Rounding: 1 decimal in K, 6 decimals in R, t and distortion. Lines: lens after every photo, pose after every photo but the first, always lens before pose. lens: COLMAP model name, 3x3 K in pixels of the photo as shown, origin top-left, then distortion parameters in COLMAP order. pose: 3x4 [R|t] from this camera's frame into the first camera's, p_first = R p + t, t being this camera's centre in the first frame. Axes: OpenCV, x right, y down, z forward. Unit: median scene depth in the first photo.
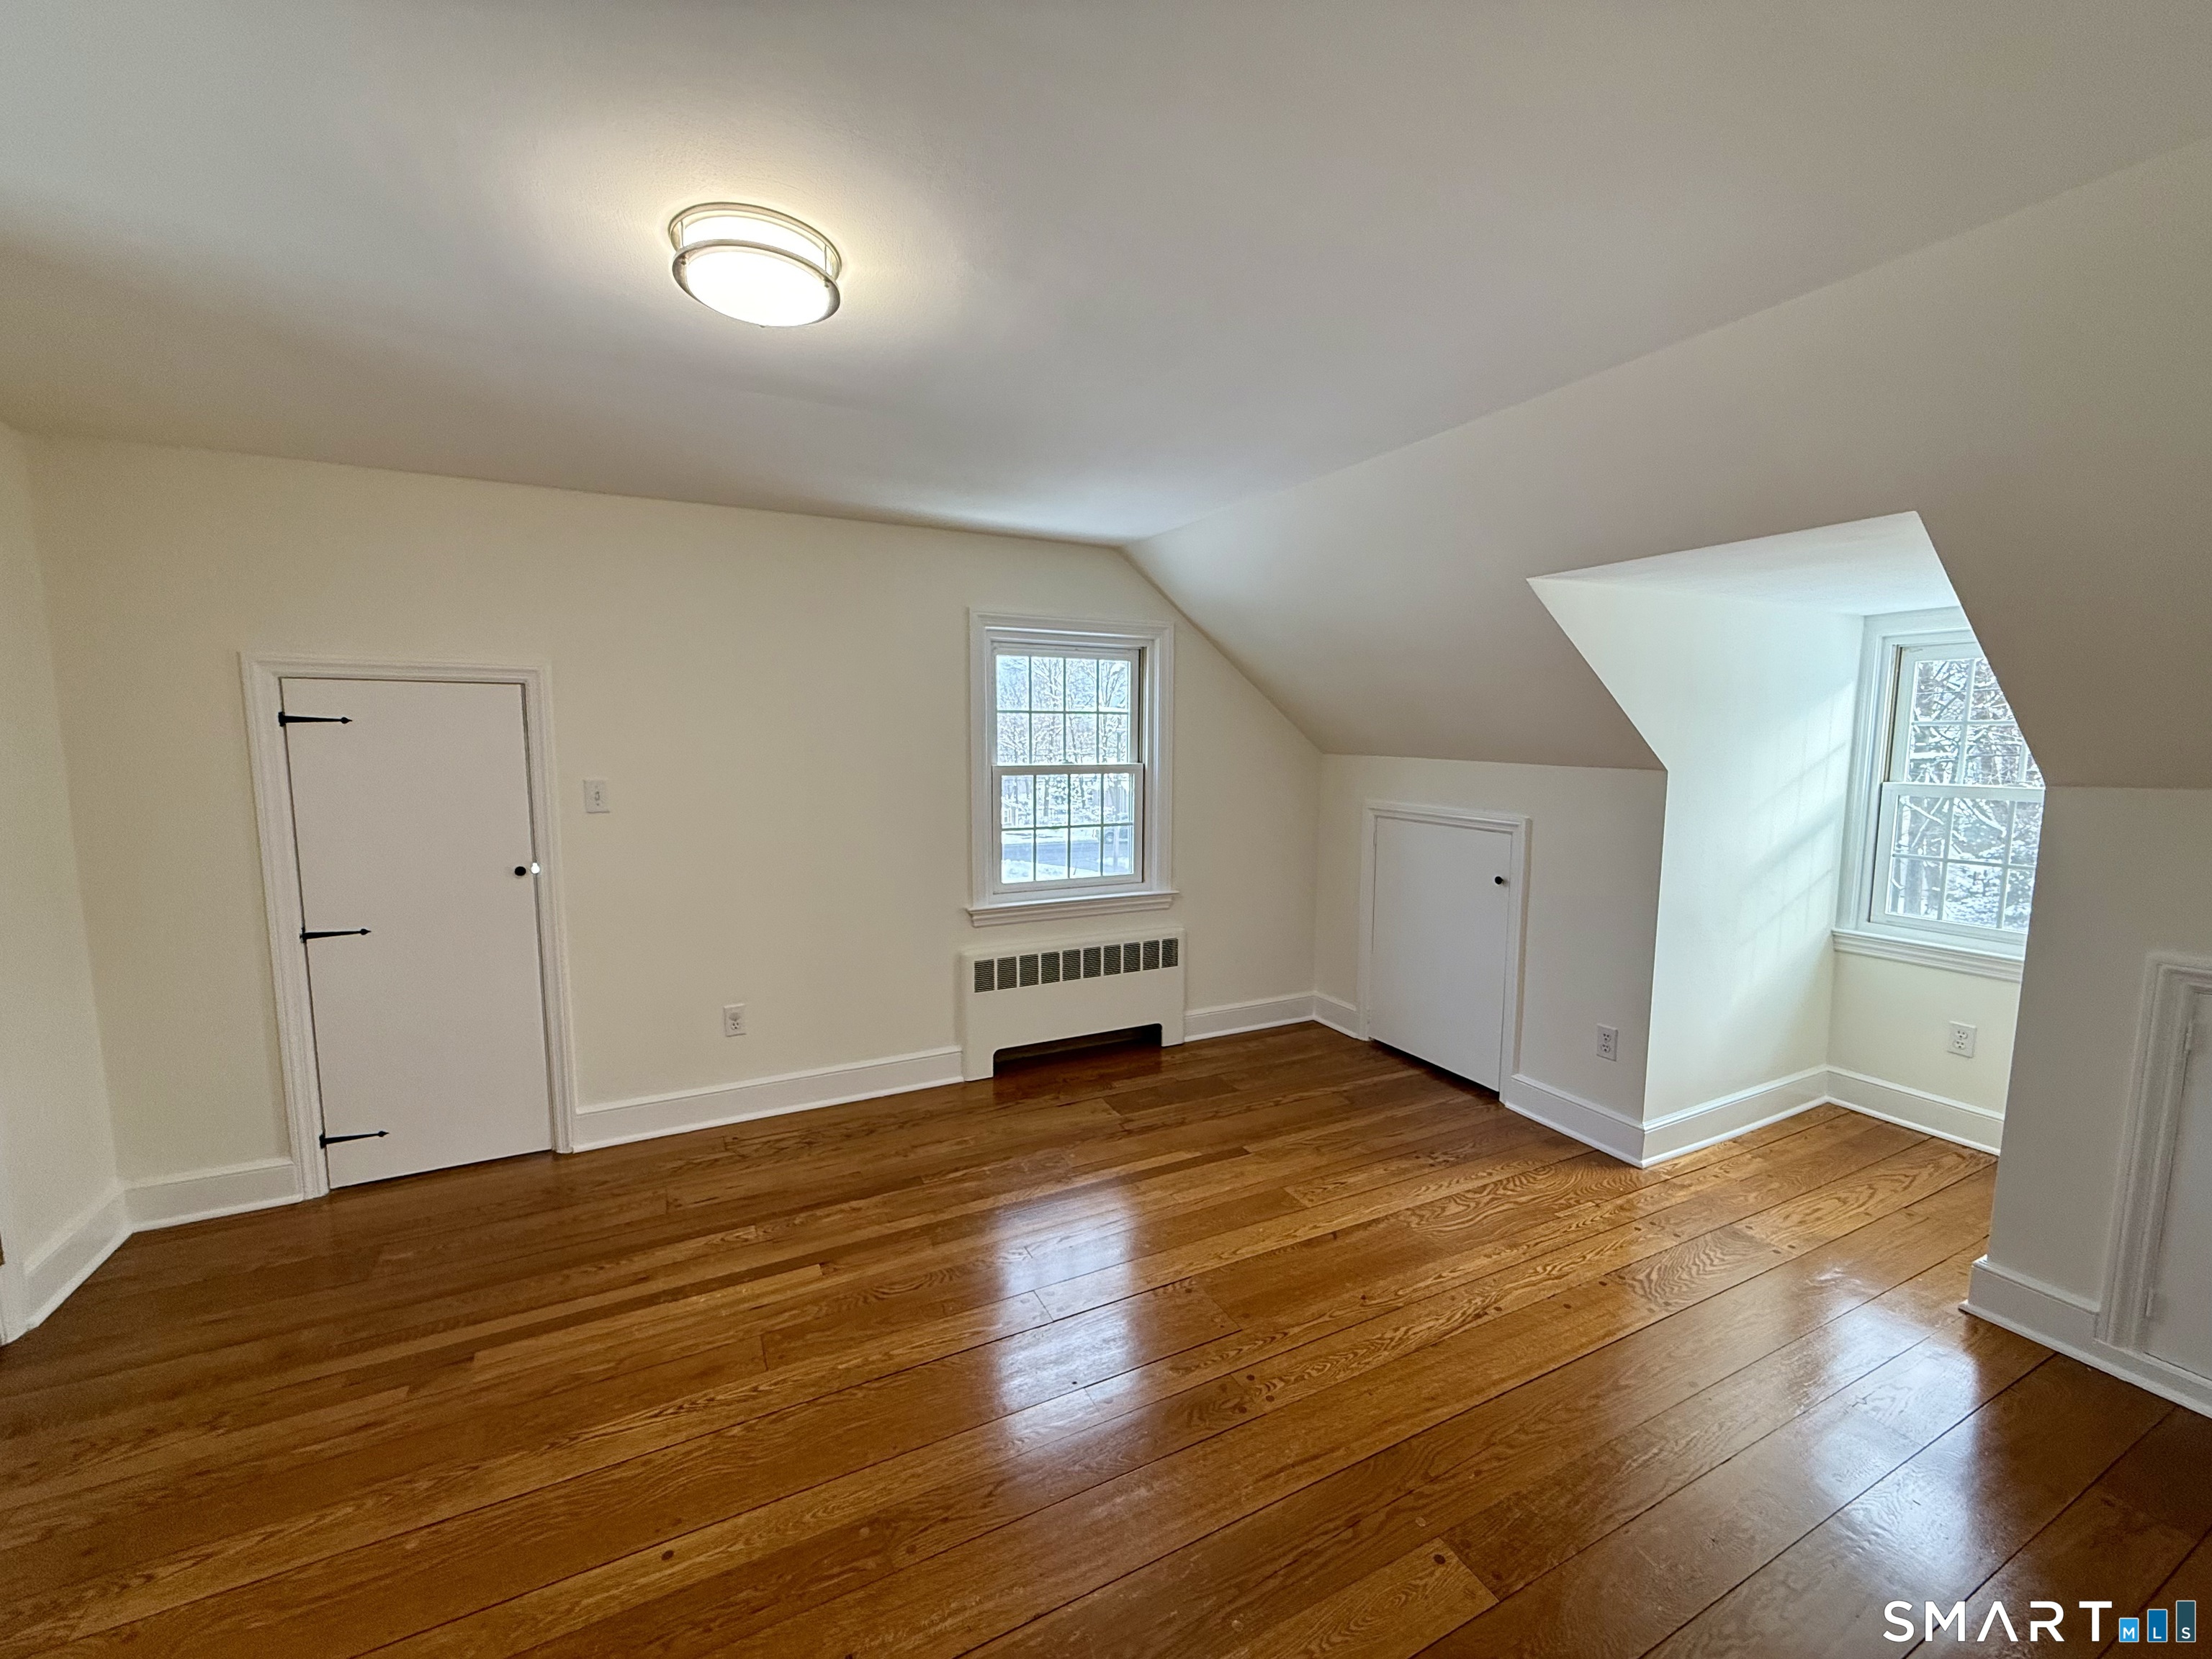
lens RADIAL K [[877.7, 0, 1097.7], [0, 877.7, 829.5], [0, 0, 1]] dist [-0.002544, -0.000434]
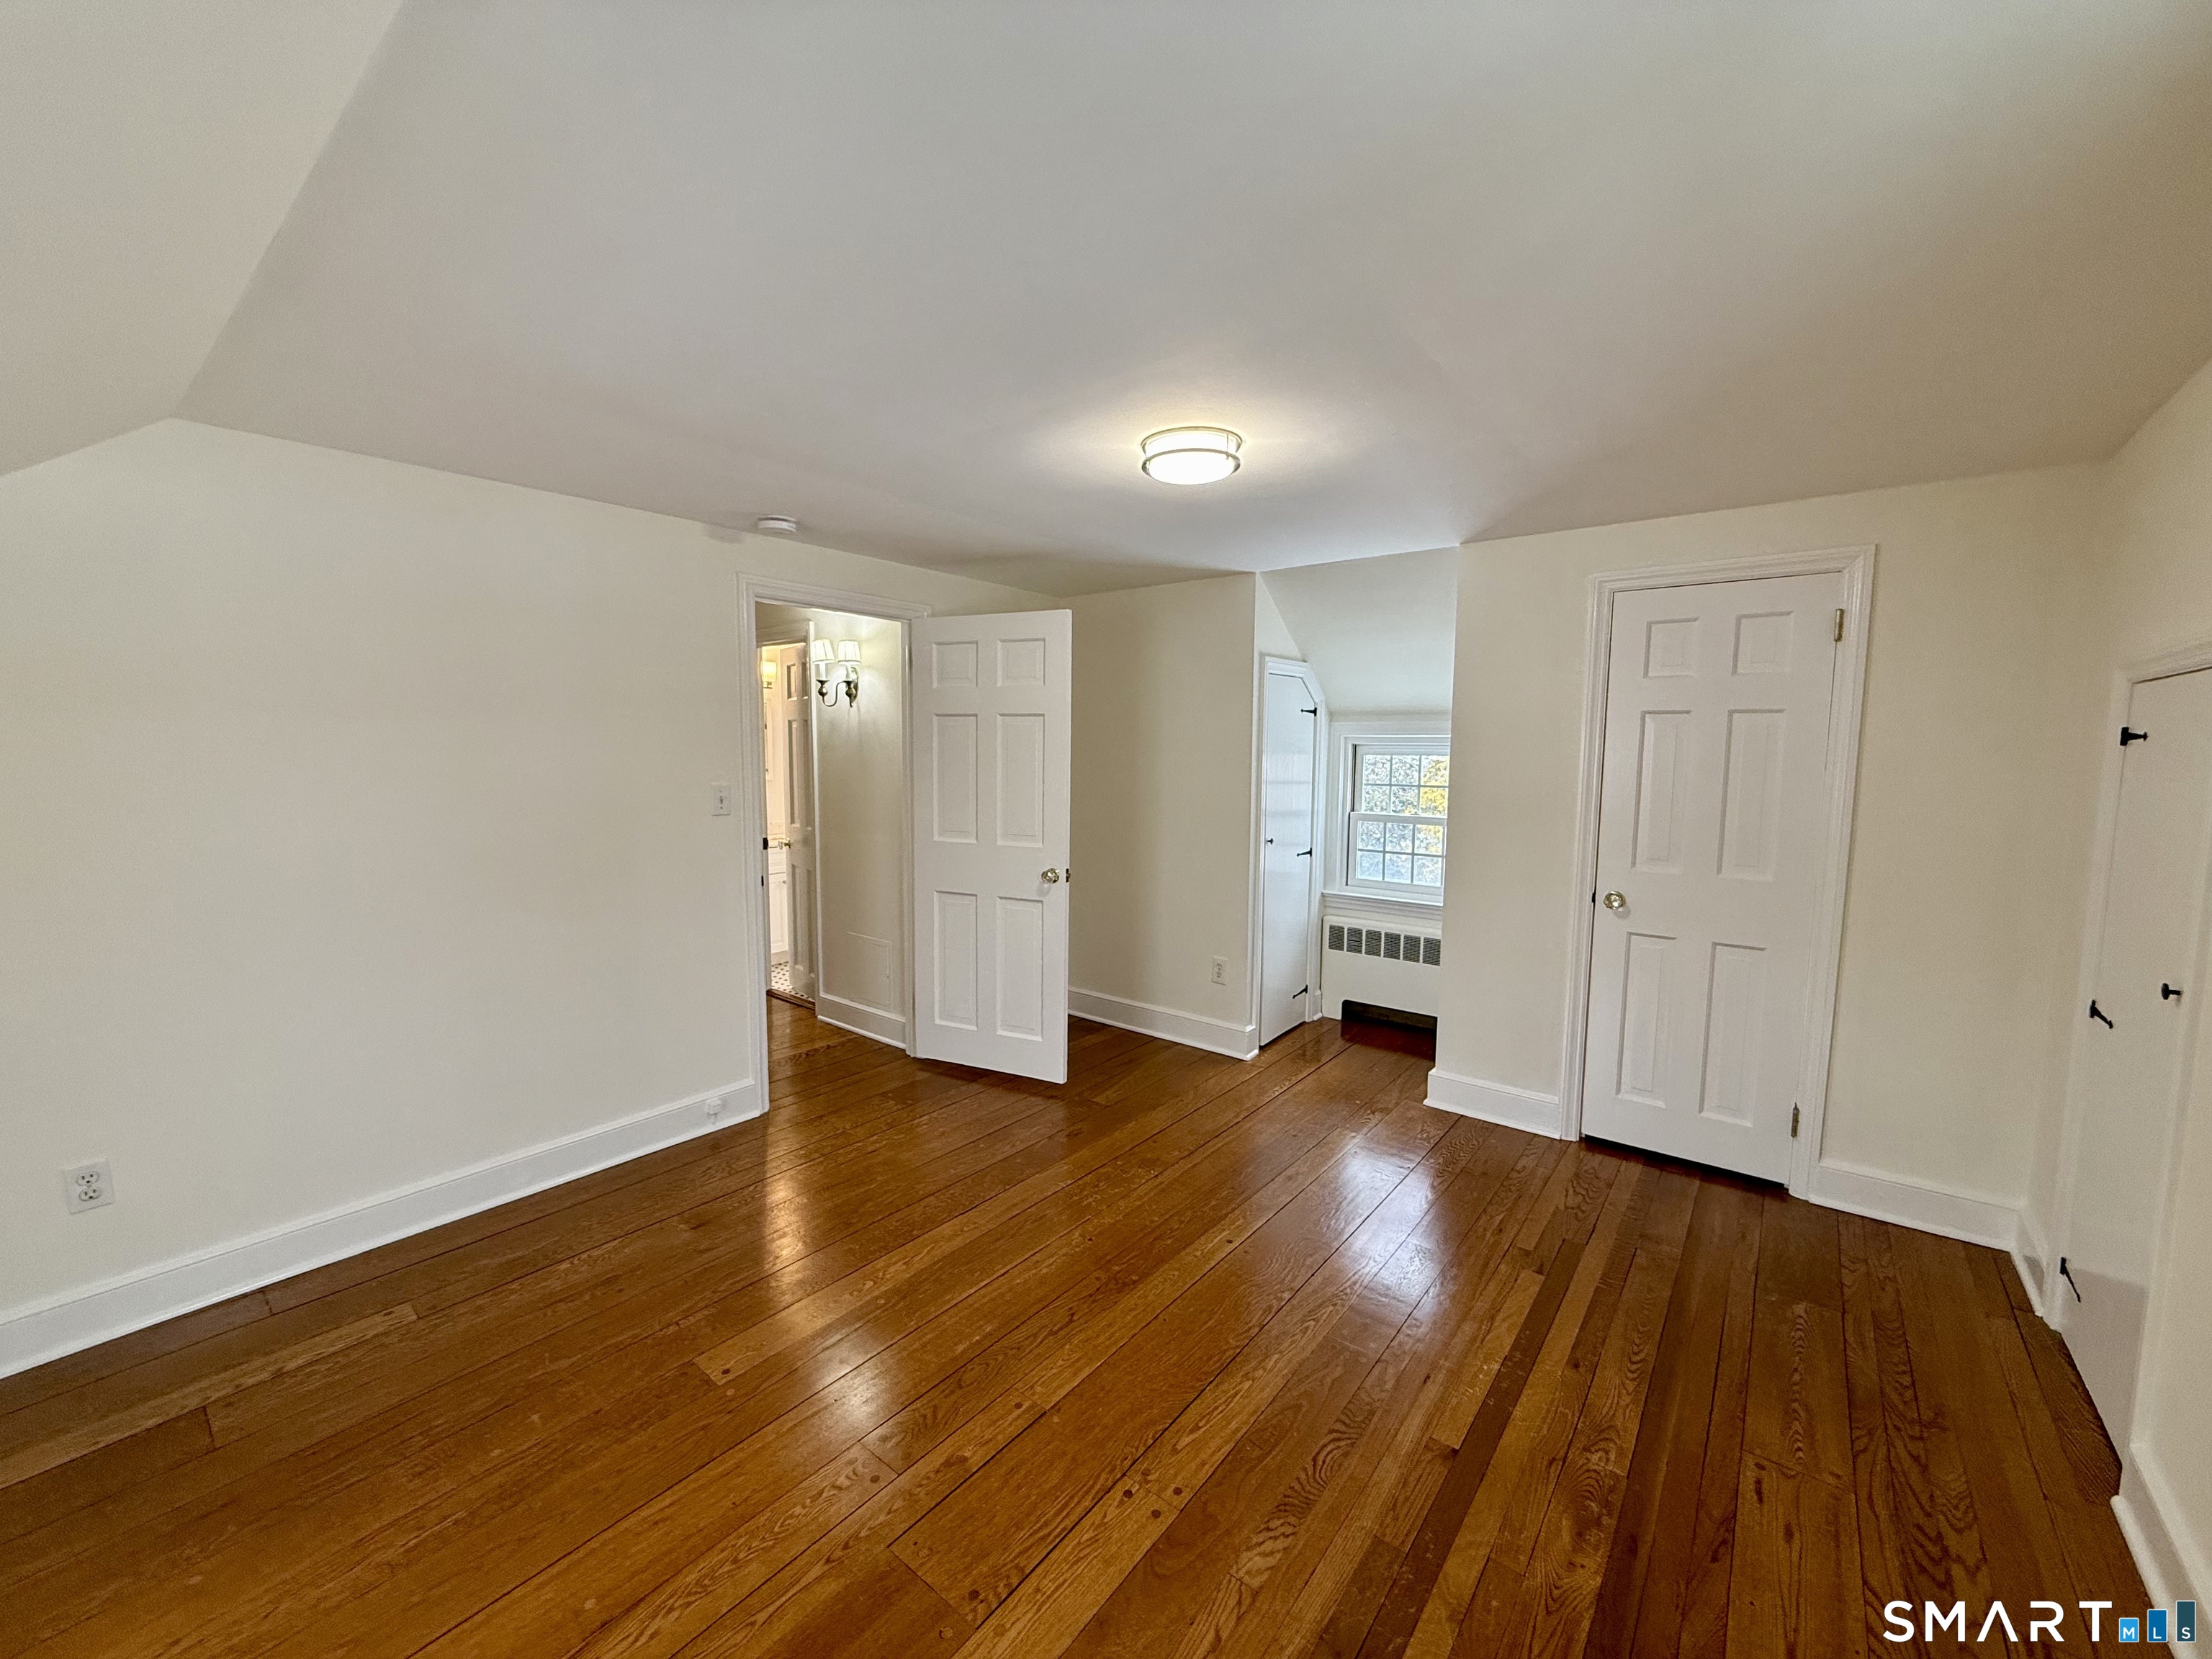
lens RADIAL K [[877.7, 0, 1097.7], [0, 877.7, 829.5], [0, 0, 1]] dist [-0.002544, -0.000434]
pose [[-0.909431, 0.028311, -0.414891, 0.293350], [-0.053113, 0.981602, 0.183405, -0.167666], [0.412450, 0.188830, -0.891195, 1.615738]]
